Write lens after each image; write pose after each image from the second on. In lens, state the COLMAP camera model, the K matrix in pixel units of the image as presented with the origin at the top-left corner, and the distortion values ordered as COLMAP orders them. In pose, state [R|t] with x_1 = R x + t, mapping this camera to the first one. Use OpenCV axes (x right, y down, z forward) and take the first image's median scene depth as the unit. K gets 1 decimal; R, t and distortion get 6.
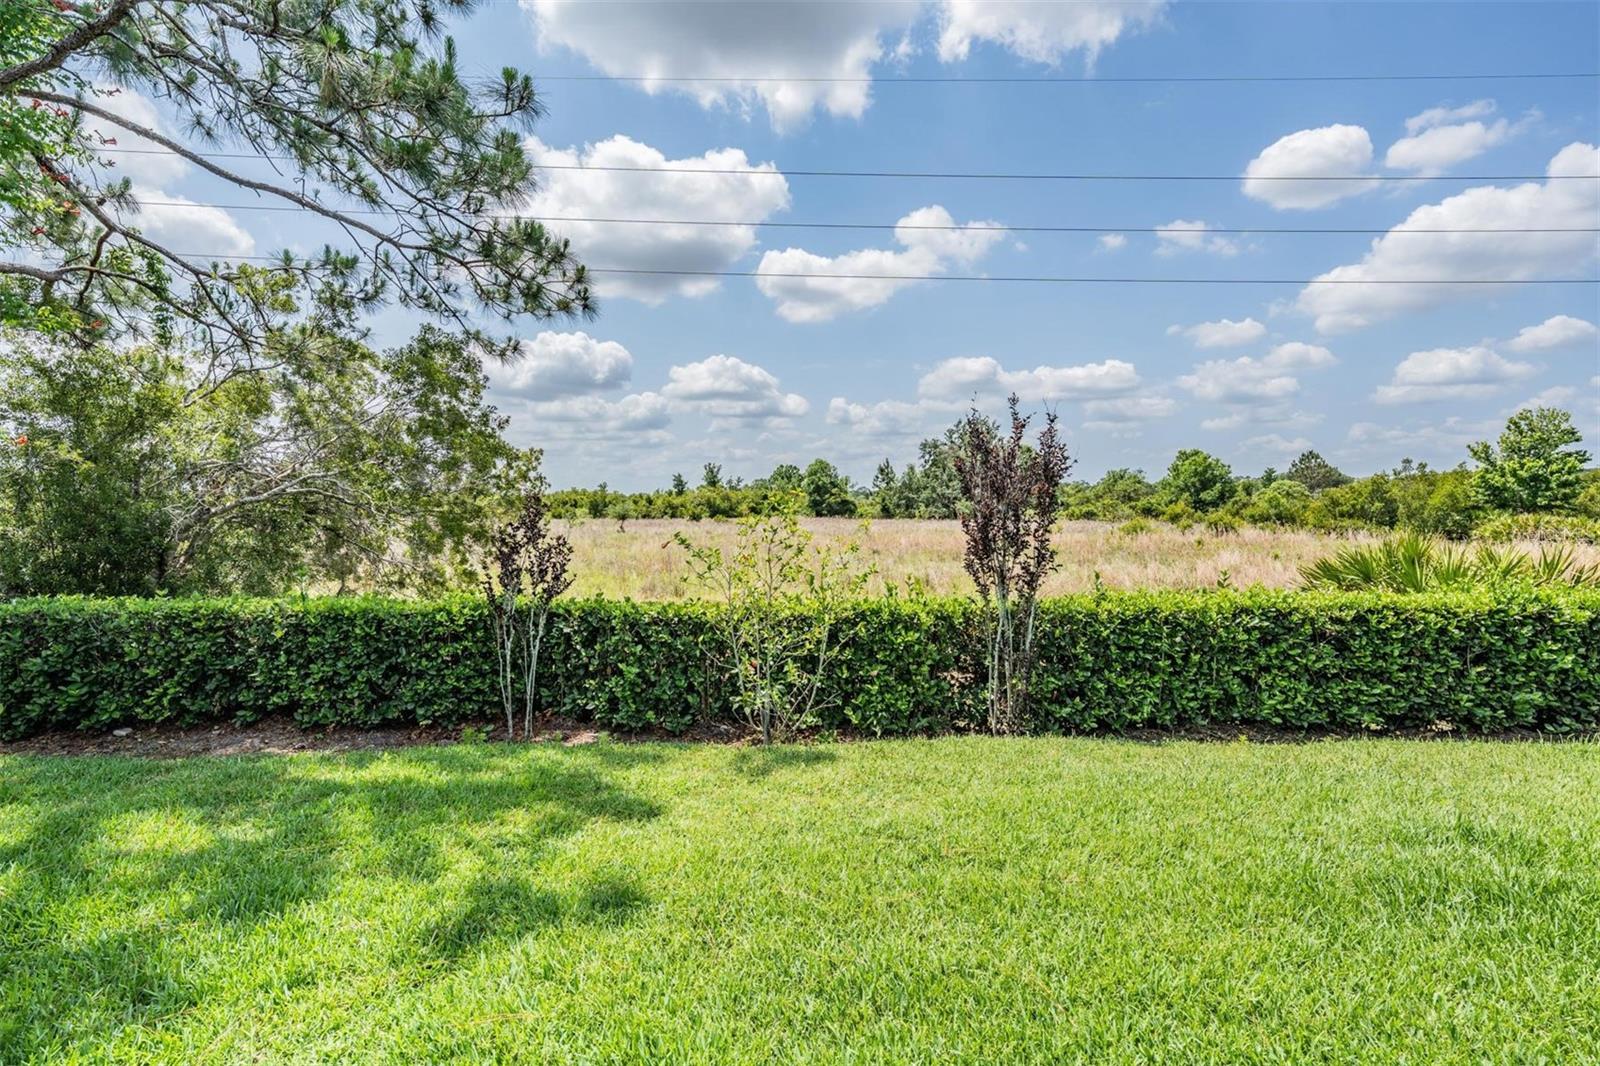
lens RADIAL K [[703.2, 0, 780.0], [0, 703.2, 532.9], [0, 0, 1]] dist [0.000059, 0.000372]
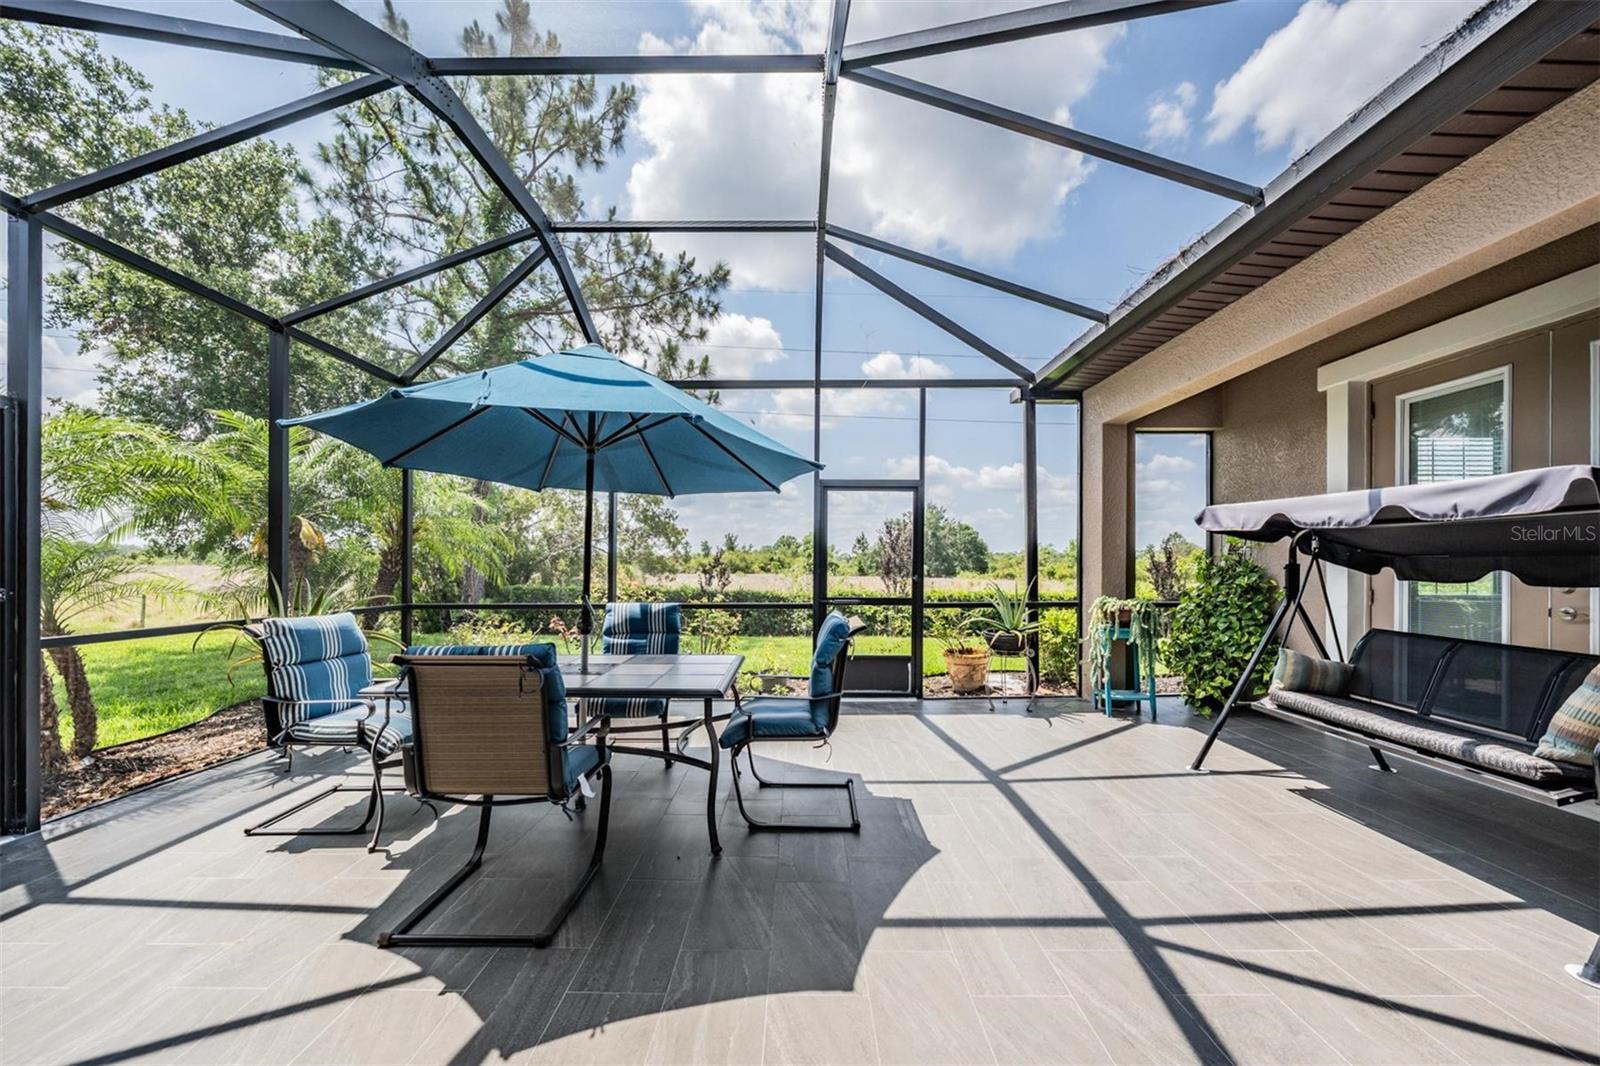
lens RADIAL K [[558.4, 0, 796.8], [0, 558.4, 562.7], [0, 0, 1]] dist [-0.000377, -0.000175]
pose [[0.999382, 0.015837, 0.031367, -0.069147], [-0.014337, 0.998770, -0.047465, 0.055307], [-0.032080, 0.046986, 0.998380, -0.644854]]
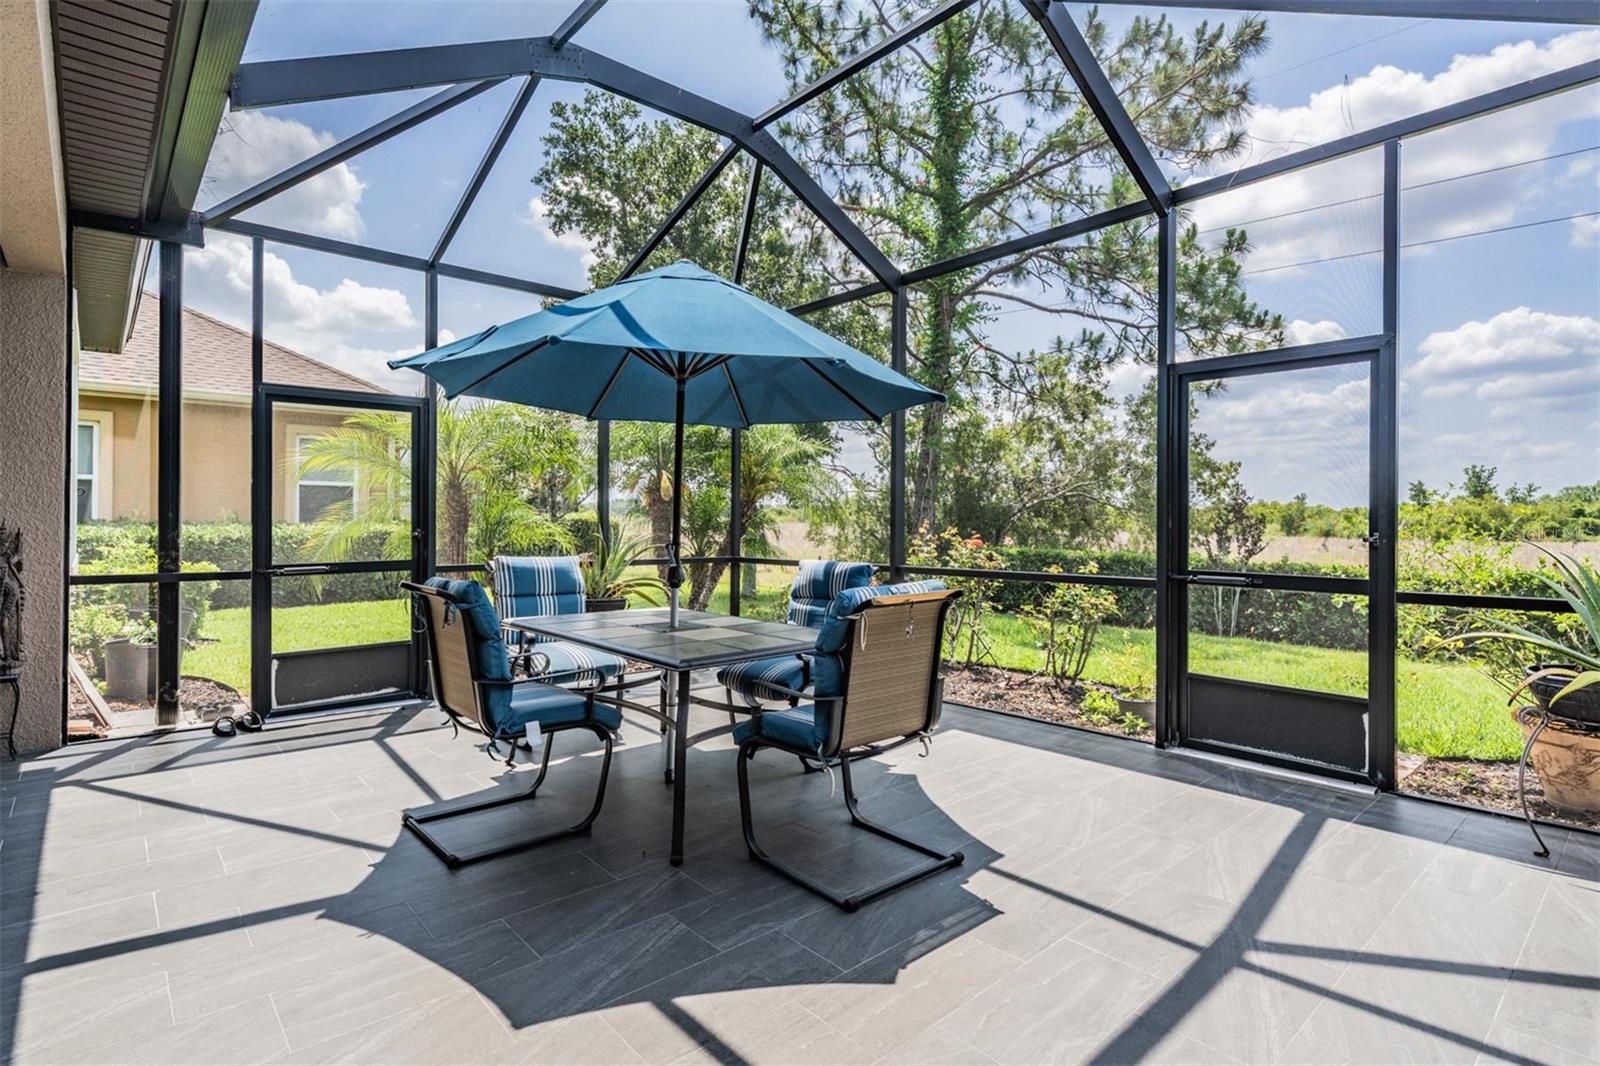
lens RADIAL K [[794.0, 0, 803.8], [0, 794.0, 512.9], [0, 0, 1]] dist [0.003508, 0.000093]
pose [[0.692388, 0.008628, -0.721474, 0.154005], [-0.044711, 0.998520, -0.030967, 0.054135], [0.720139, 0.053699, 0.691749, -0.555483]]
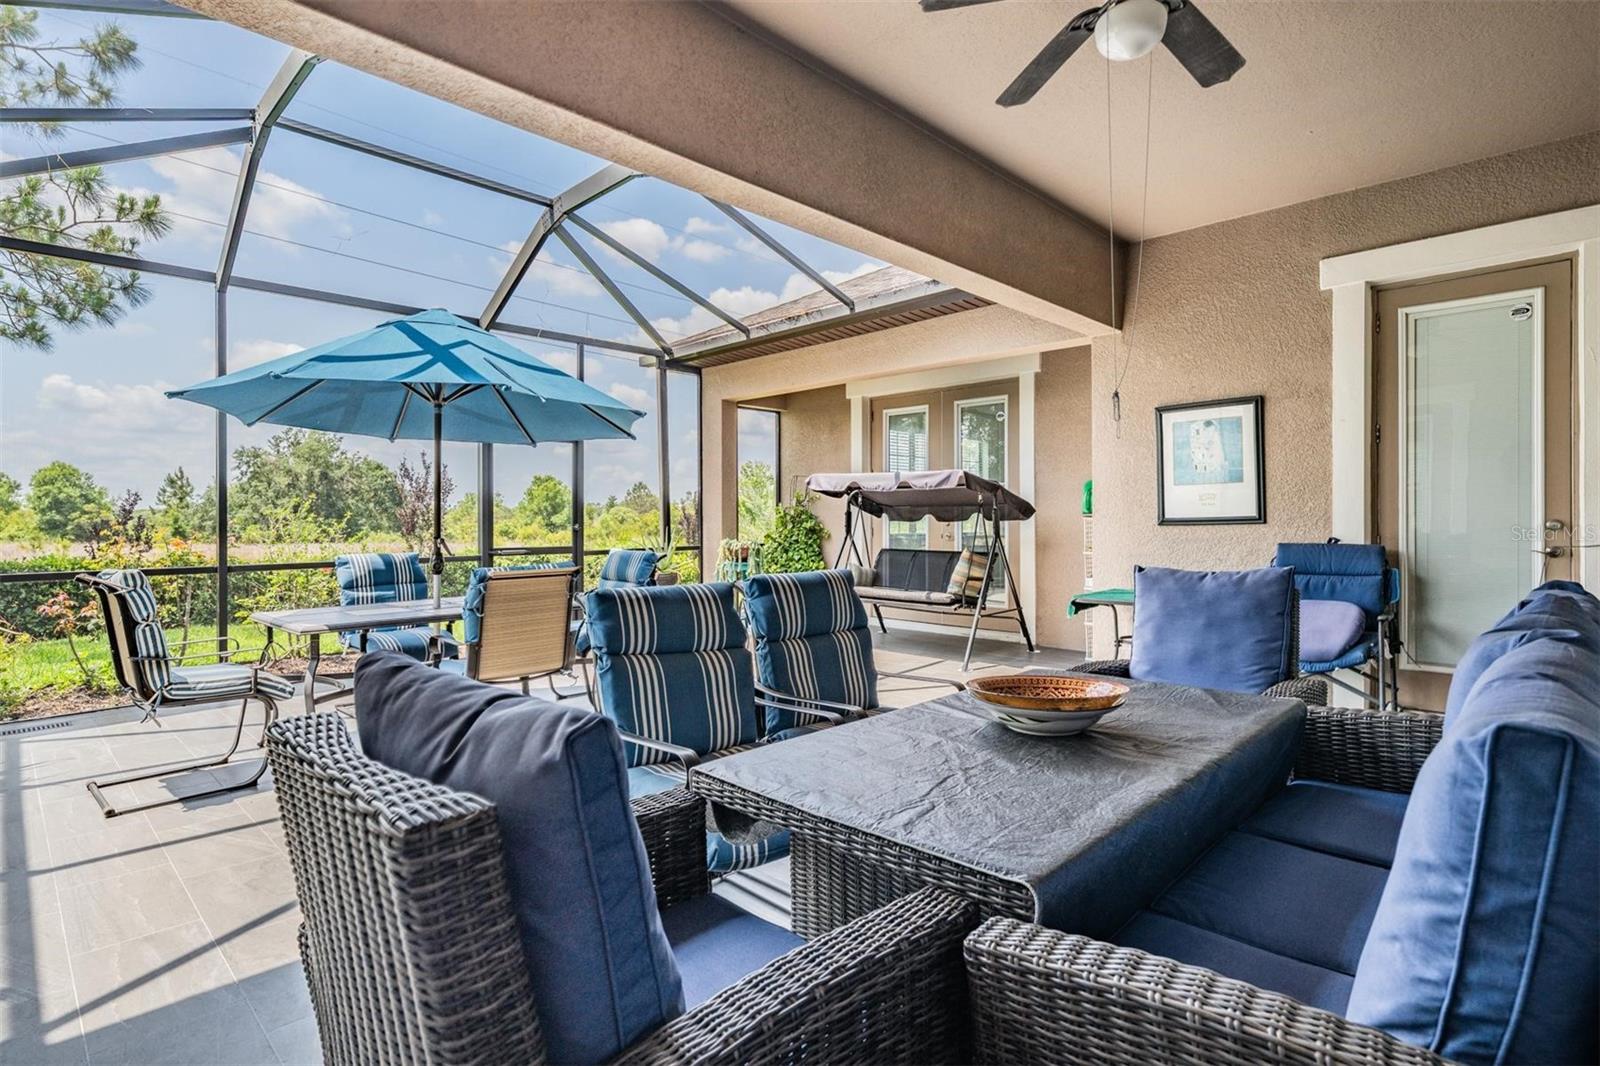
lens RADIAL K [[794.0, 0, 801.0], [0, 794.0, 525.3], [0, 0, 1]] dist [0.003508, 0.000093]
pose [[0.671466, 0.004622, 0.741021, -0.389167], [0.030001, 0.998991, -0.033416, 0.075173], [-0.740428, 0.044668, 0.670650, -0.816332]]
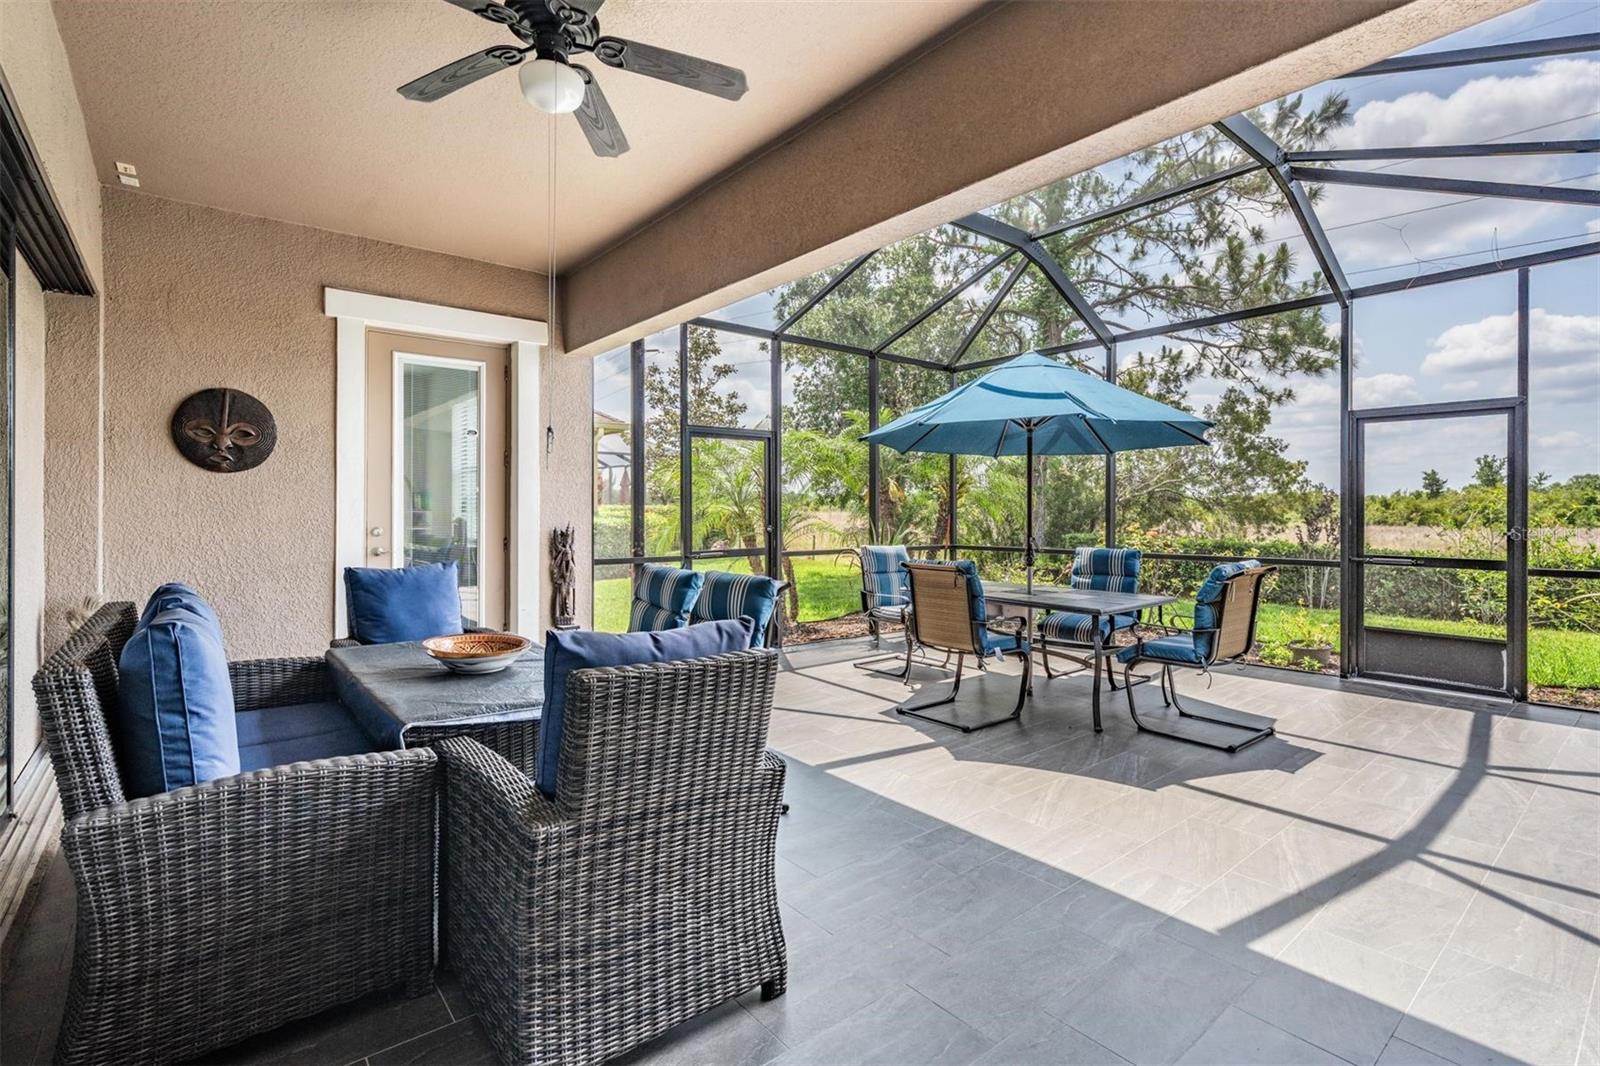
lens RADIAL K [[745.7, 0, 807.3], [0, 745.7, 504.6], [0, 0, 1]] dist [-0.000008, 0.000854]
pose [[0.667057, 0.009164, -0.744951, 0.129373], [-0.042470, 0.998766, -0.025743, 0.057300], [0.743795, 0.048810, 0.666623, -0.829597]]
